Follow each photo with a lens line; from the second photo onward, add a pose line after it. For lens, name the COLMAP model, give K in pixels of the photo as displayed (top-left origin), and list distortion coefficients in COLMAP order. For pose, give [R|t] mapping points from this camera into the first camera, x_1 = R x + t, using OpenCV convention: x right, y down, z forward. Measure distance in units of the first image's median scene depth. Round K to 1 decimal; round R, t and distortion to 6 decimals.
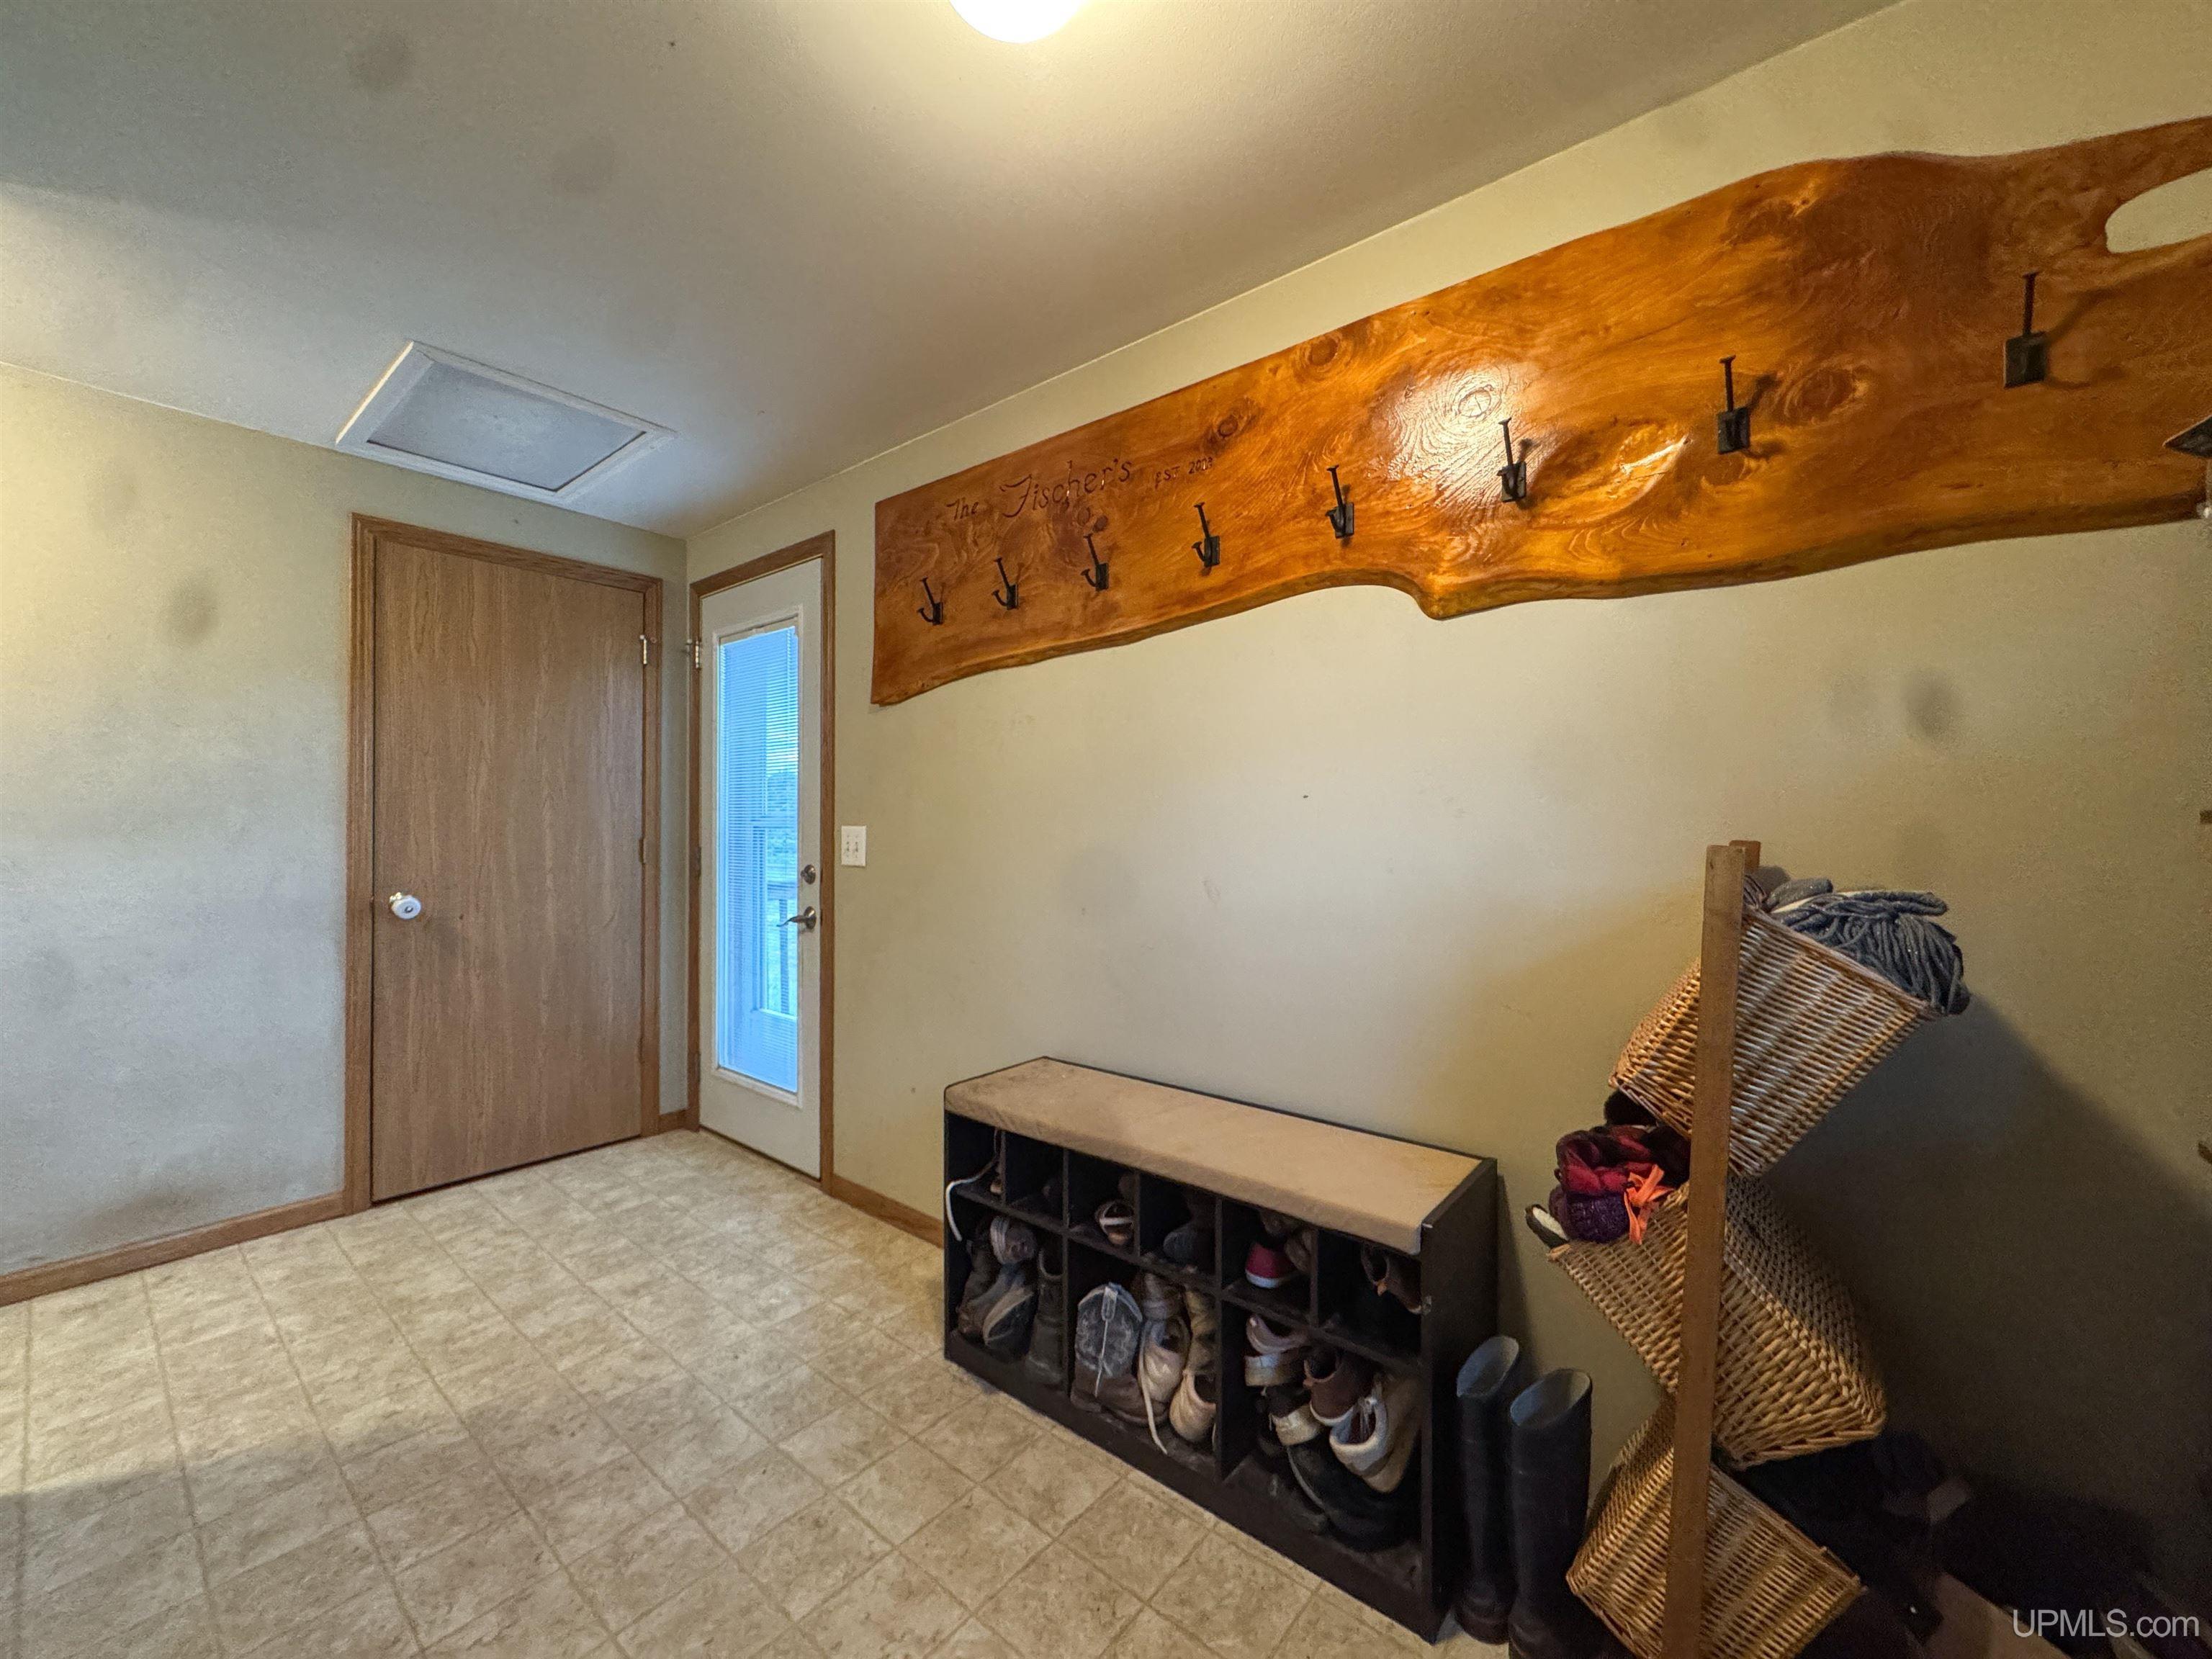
lens RADIAL K [[880.3, 0, 1071.2], [0, 880.3, 831.8], [0, 0, 1]] dist [-0.002832, 0.002257]
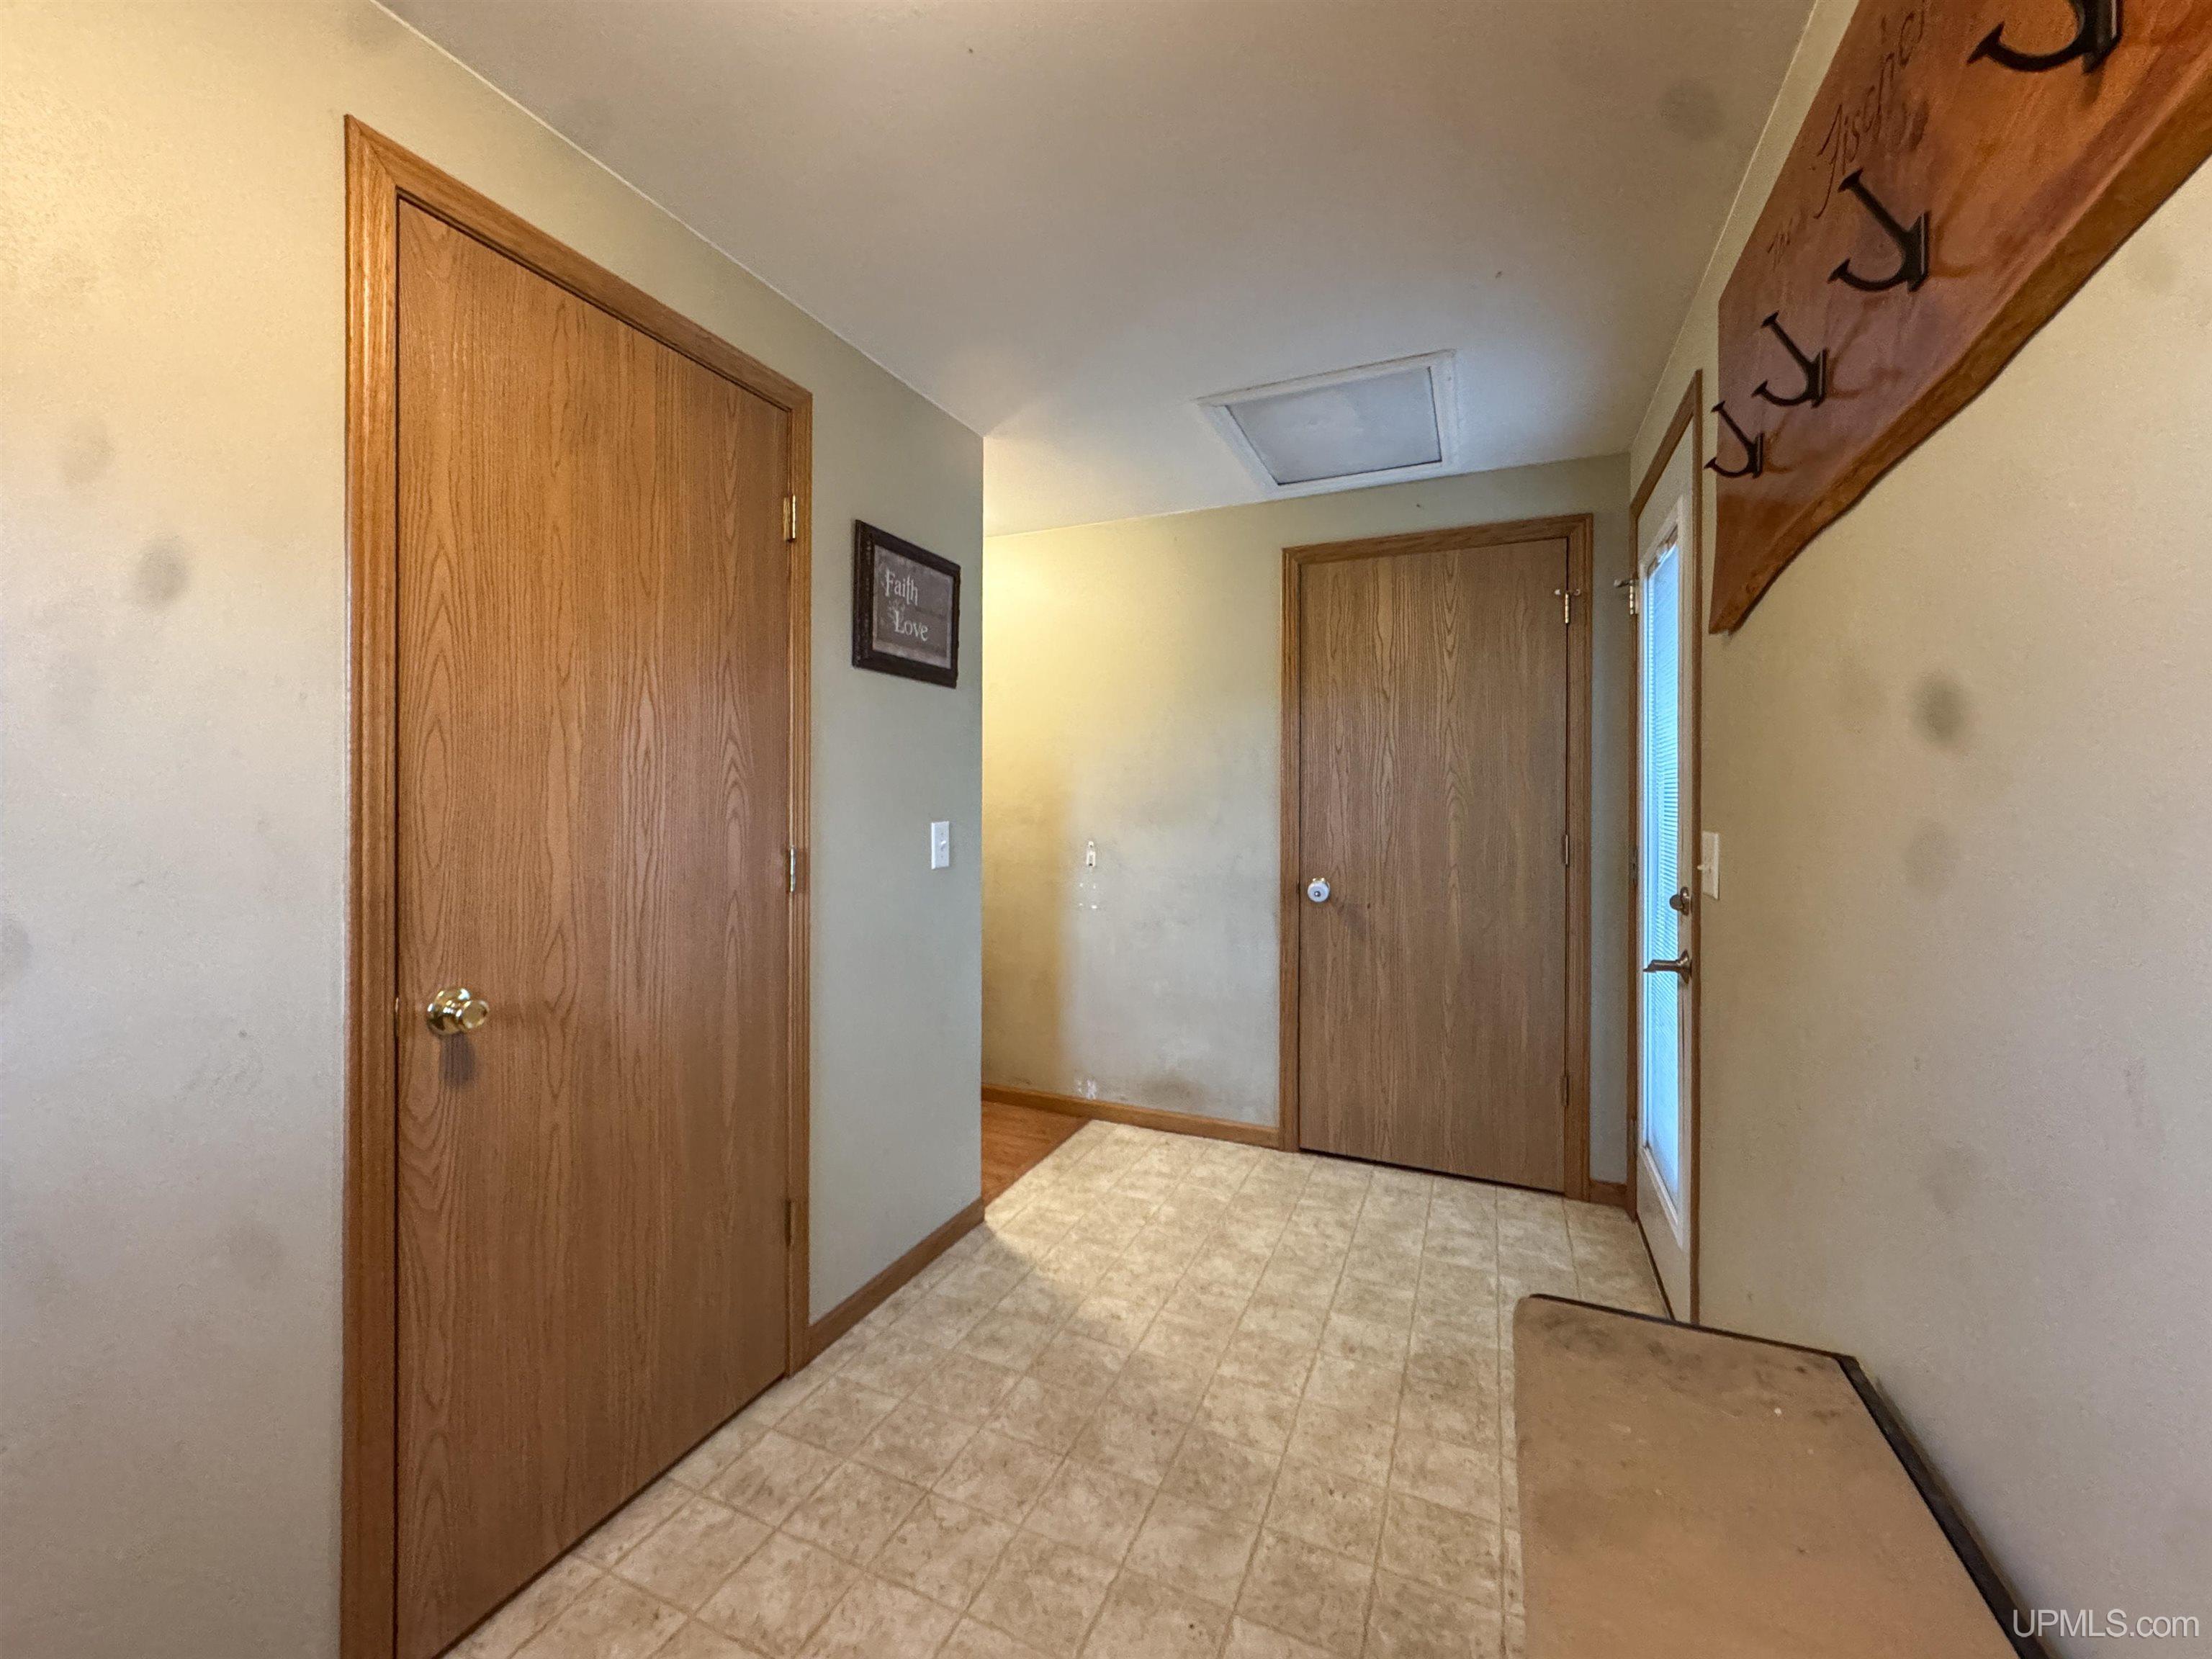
lens RADIAL K [[910.3, 0, 1060.6], [0, 910.3, 799.7], [0, 0, 1]] dist [-0.001236, 0.000128]
pose [[0.262065, 0.000630, -0.965050, 0.274394], [-0.008461, 0.999963, -0.001645, -0.025774], [0.965013, 0.008597, 0.262061, 0.410303]]
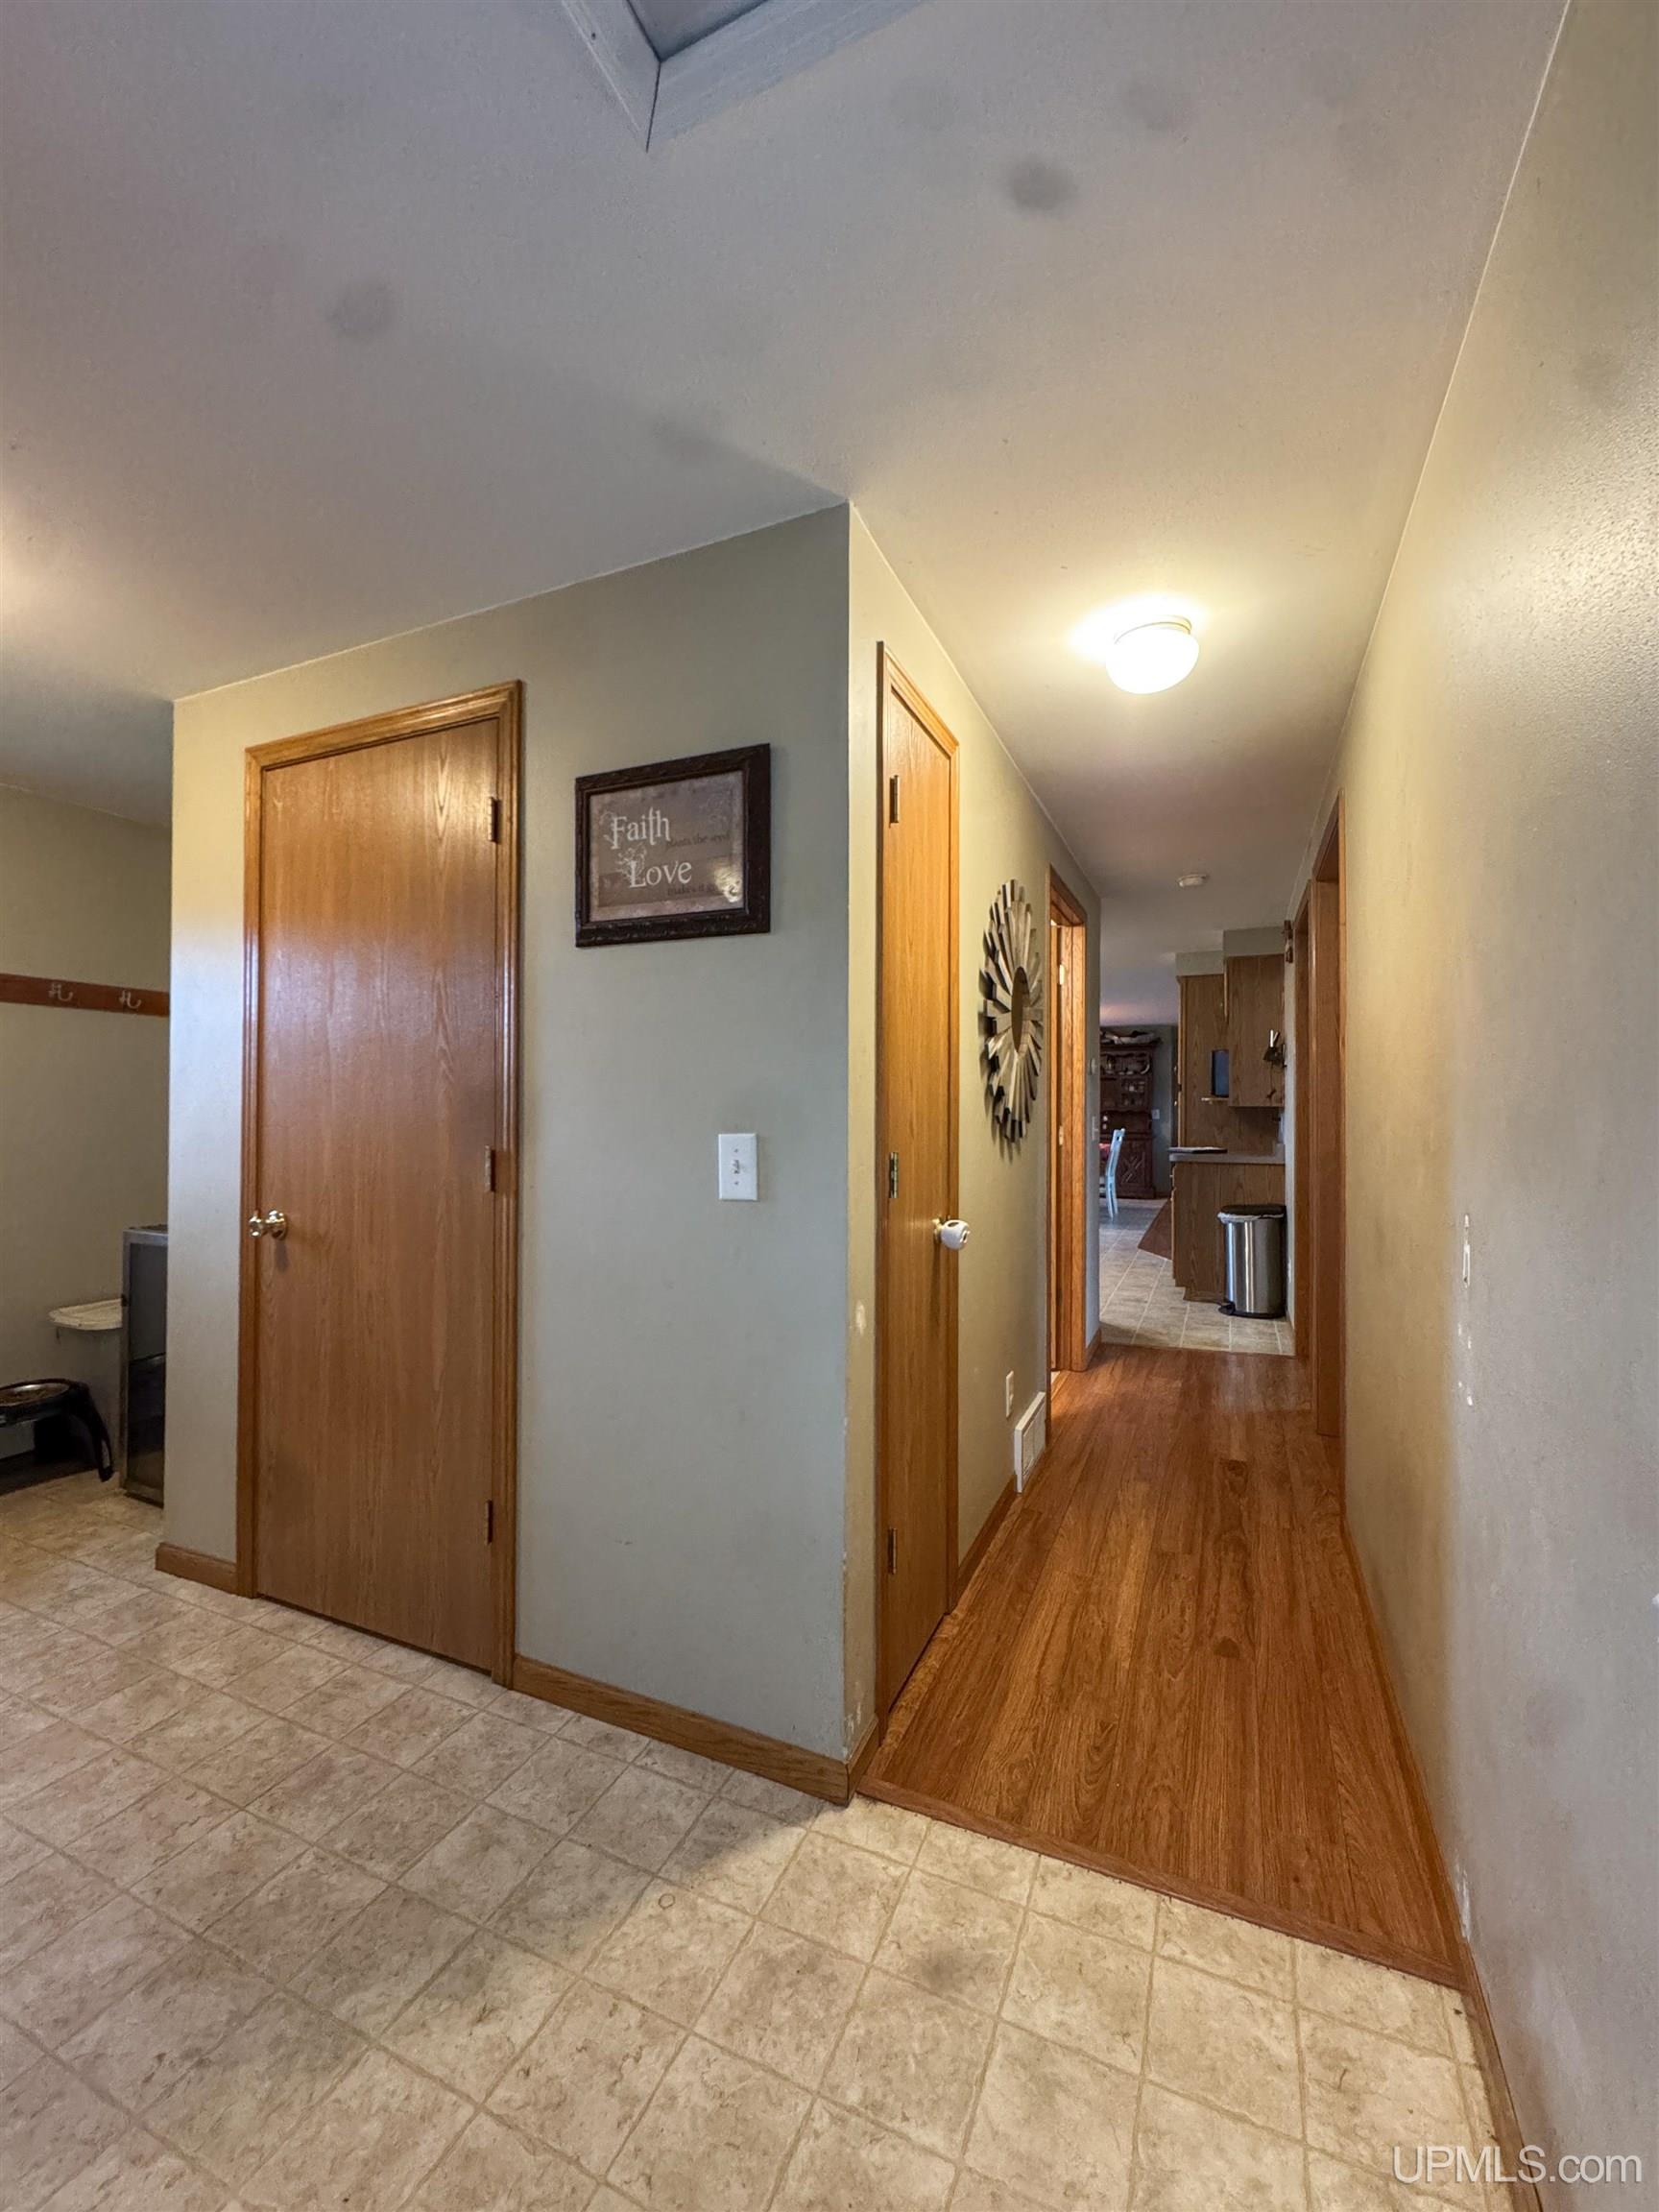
lens RADIAL K [[904.6, 0, 829.5], [0, 904.6, 1106.0], [0, 0, 1]] dist [-0.001451, -0.000901]
pose [[-0.959379, -0.007472, -0.282020, -0.567306], [-0.008364, 0.999963, 0.001956, -0.024919], [0.281995, 0.004235, -0.959406, 1.189202]]
